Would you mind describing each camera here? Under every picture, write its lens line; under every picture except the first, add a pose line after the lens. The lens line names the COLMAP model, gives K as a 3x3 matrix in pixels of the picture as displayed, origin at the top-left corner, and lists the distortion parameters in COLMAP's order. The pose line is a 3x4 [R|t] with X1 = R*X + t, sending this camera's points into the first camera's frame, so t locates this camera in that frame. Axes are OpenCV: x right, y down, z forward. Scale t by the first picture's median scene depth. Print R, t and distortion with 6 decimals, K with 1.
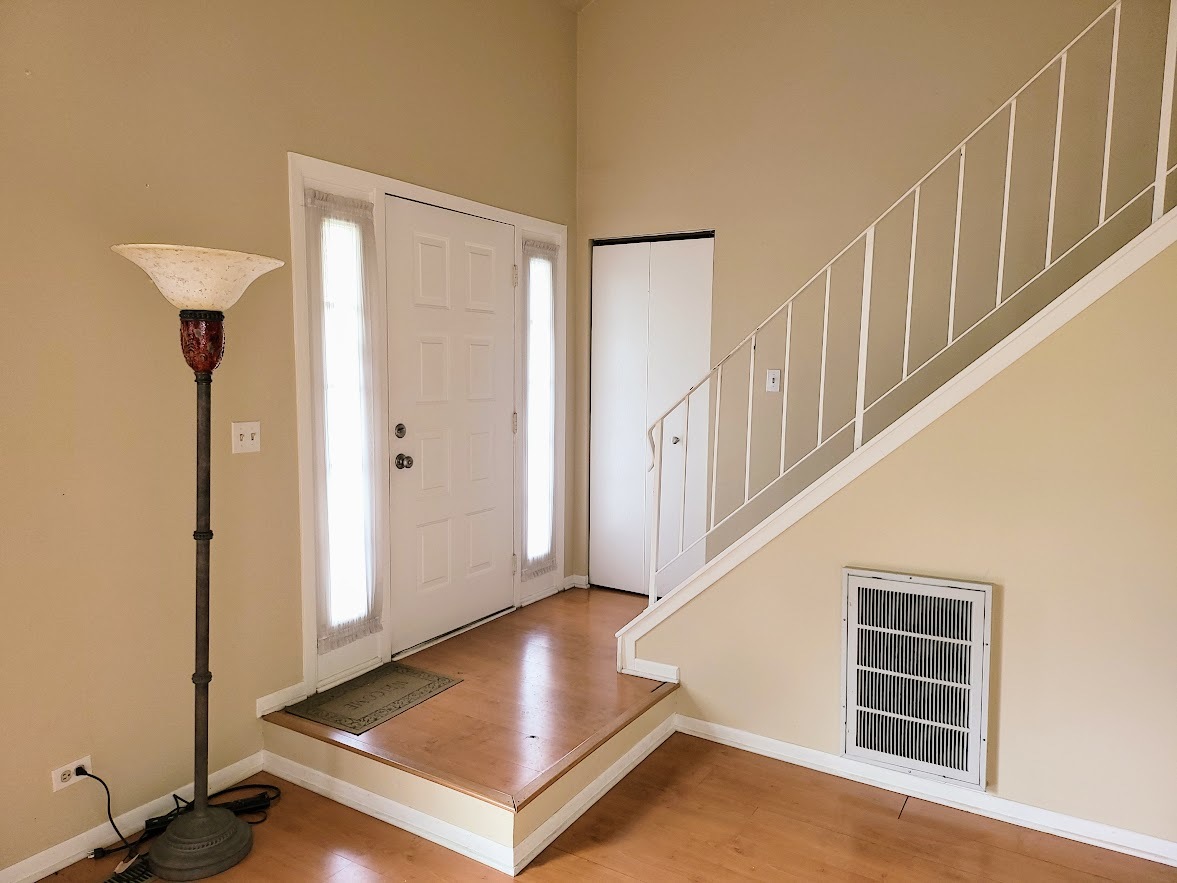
lens RADIAL K [[827.3, 0, 588.5], [0, 827.3, 441.5], [0, 0, 1]] dist [0.012838, 0.002956]
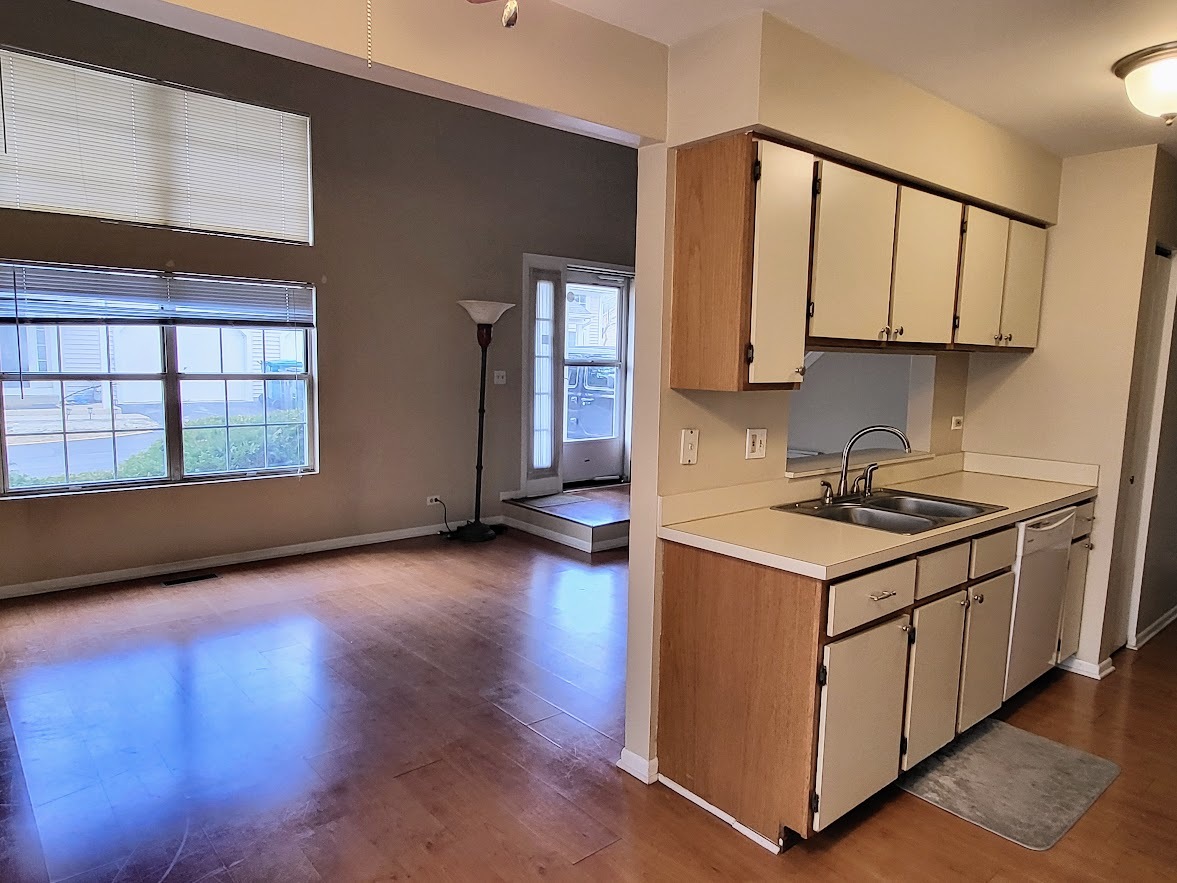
lens RADIAL K [[781.3, 0, 588.5], [0, 781.3, 441.5], [0, 0, 1]] dist [-0.002145, -0.001686]
pose [[0.953806, 0.039994, -0.297749, 0.501728], [-0.039210, 0.999194, 0.008606, 0.150713], [0.297853, 0.003466, 0.954605, -1.056942]]
